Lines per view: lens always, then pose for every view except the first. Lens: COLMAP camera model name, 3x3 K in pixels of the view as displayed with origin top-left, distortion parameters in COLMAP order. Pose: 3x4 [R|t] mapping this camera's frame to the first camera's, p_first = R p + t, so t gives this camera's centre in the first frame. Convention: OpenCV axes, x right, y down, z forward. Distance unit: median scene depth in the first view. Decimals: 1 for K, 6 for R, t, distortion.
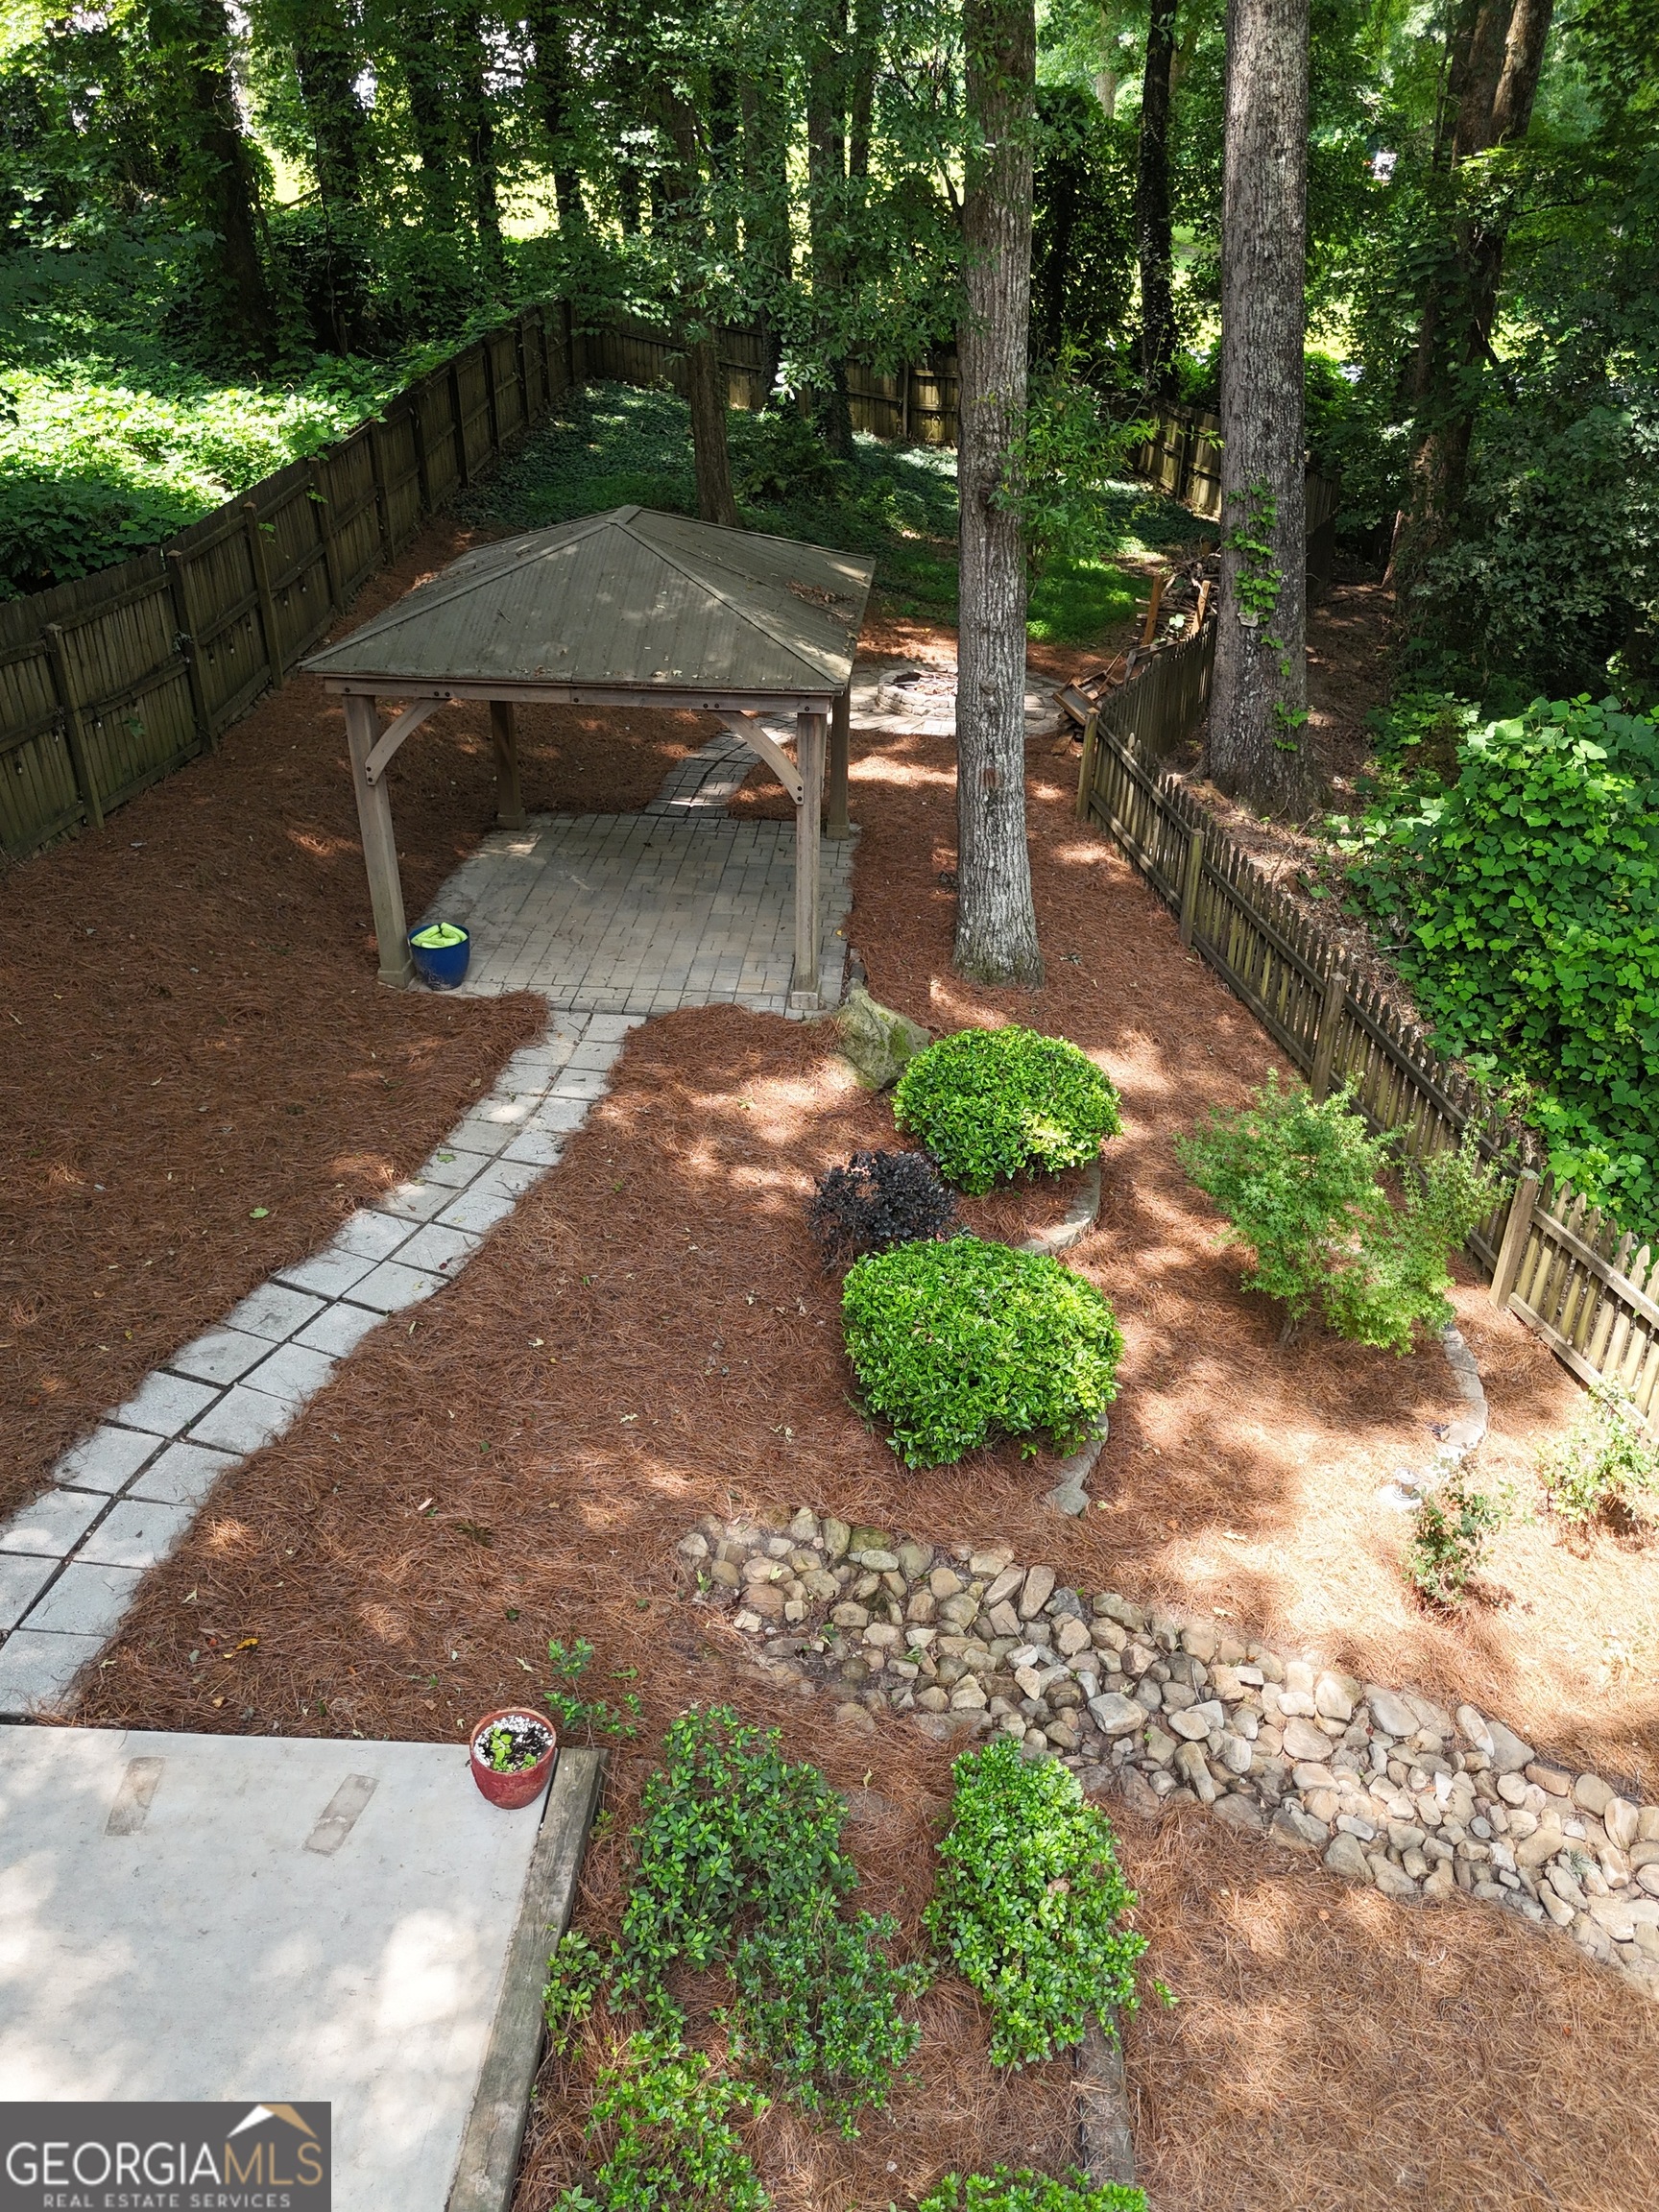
lens RADIAL K [[1632.8, 0, 834.6], [0, 1632.8, 1101.6], [0, 0, 1]] dist [0.063952, -0.063012]
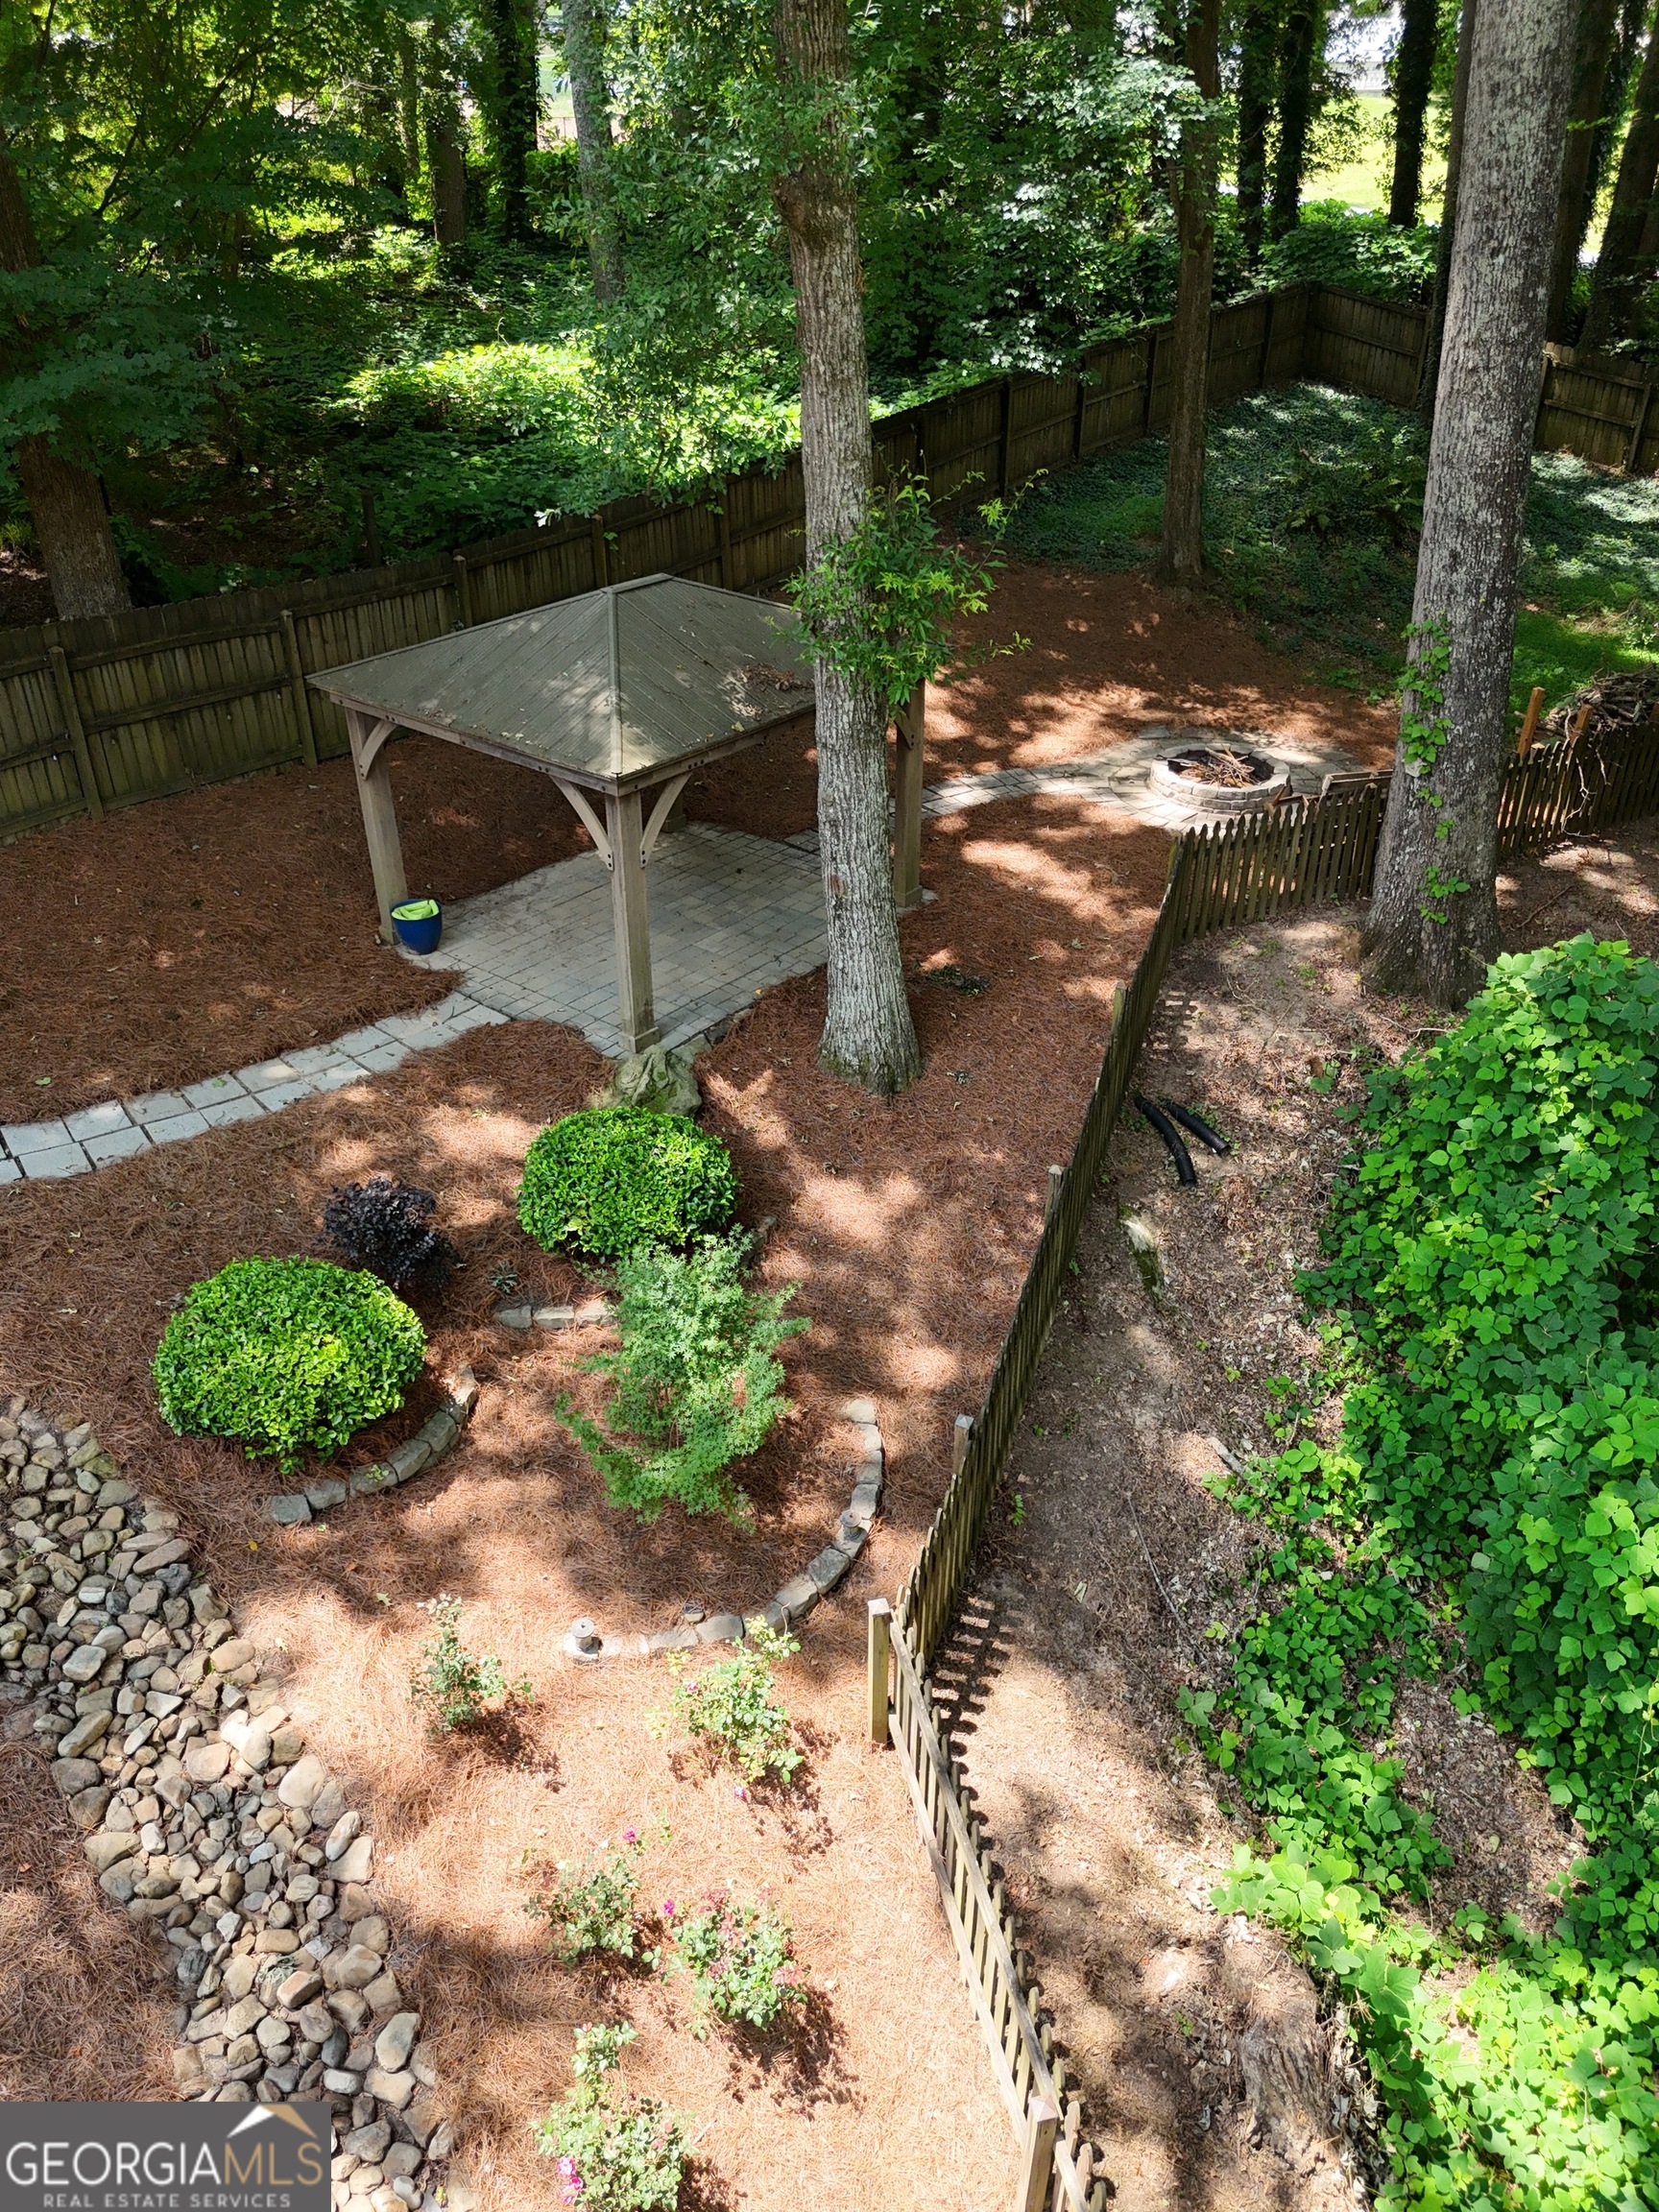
lens RADIAL K [[1625.8, 0, 838.9], [0, 1625.8, 1105.7], [0, 0, 1]] dist [0.056175, -0.055965]
pose [[0.819730, 0.288866, -0.494571, 0.644207], [-0.267903, 0.956596, 0.114684, -0.182205], [0.506232, 0.038487, 0.861538, 0.123388]]
